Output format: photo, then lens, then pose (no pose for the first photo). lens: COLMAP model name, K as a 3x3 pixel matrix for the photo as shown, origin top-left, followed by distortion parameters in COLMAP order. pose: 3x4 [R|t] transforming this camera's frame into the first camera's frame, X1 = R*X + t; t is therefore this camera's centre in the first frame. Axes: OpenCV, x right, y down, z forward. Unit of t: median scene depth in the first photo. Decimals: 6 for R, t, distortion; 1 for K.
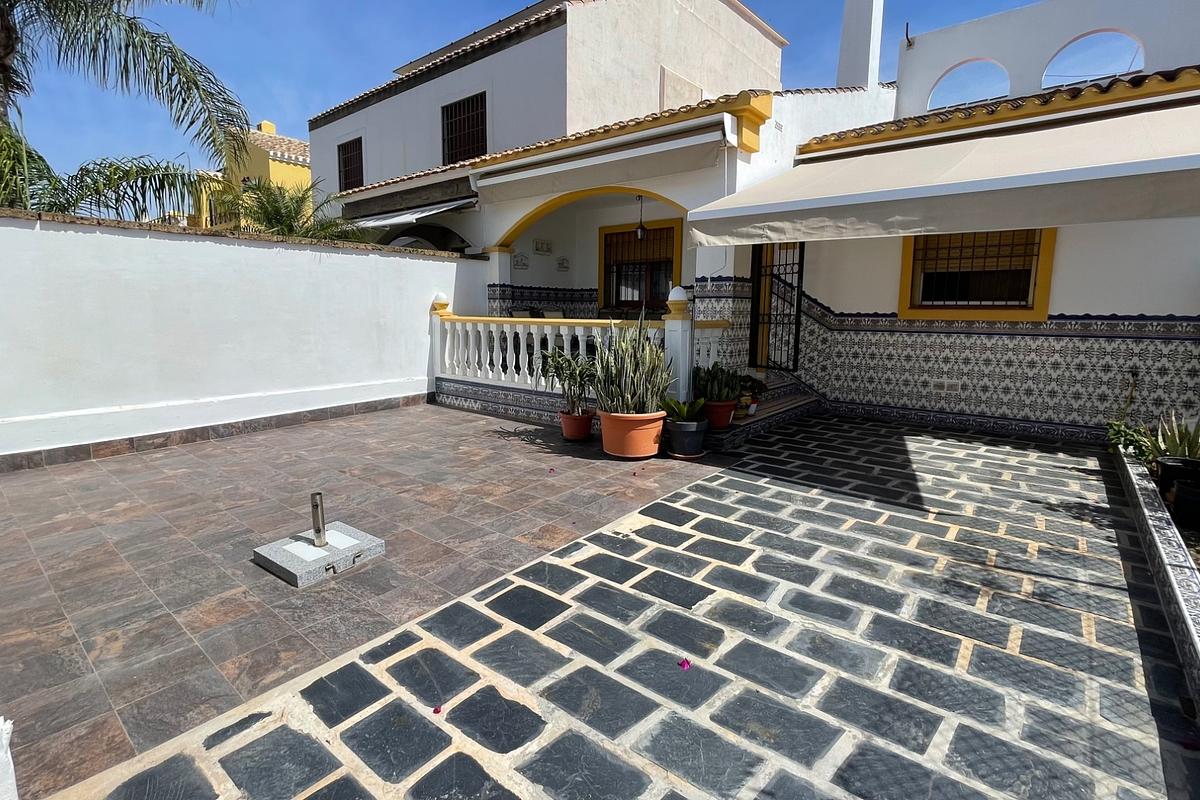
lens RADIAL K [[575.2, 0, 593.7], [0, 575.2, 393.2], [0, 0, 1]] dist [-0.006069, 0.004573]
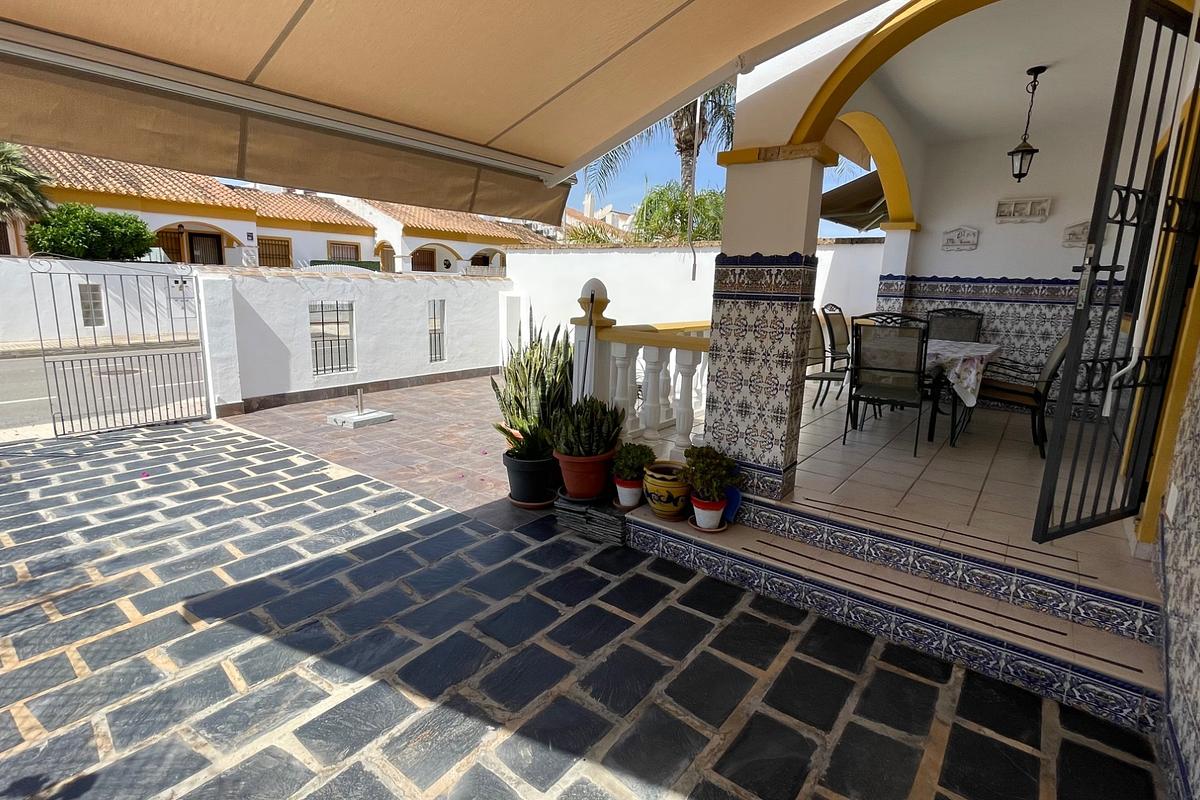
lens RADIAL K [[575.2, 0, 595.8], [0, 575.2, 400.3], [0, 0, 1]] dist [-0.006069, 0.004573]
pose [[0.018694, 0.188323, -0.981929, 1.466450], [-0.179389, 0.966796, 0.182005, -0.290792], [0.983601, 0.172745, 0.051856, 1.683501]]
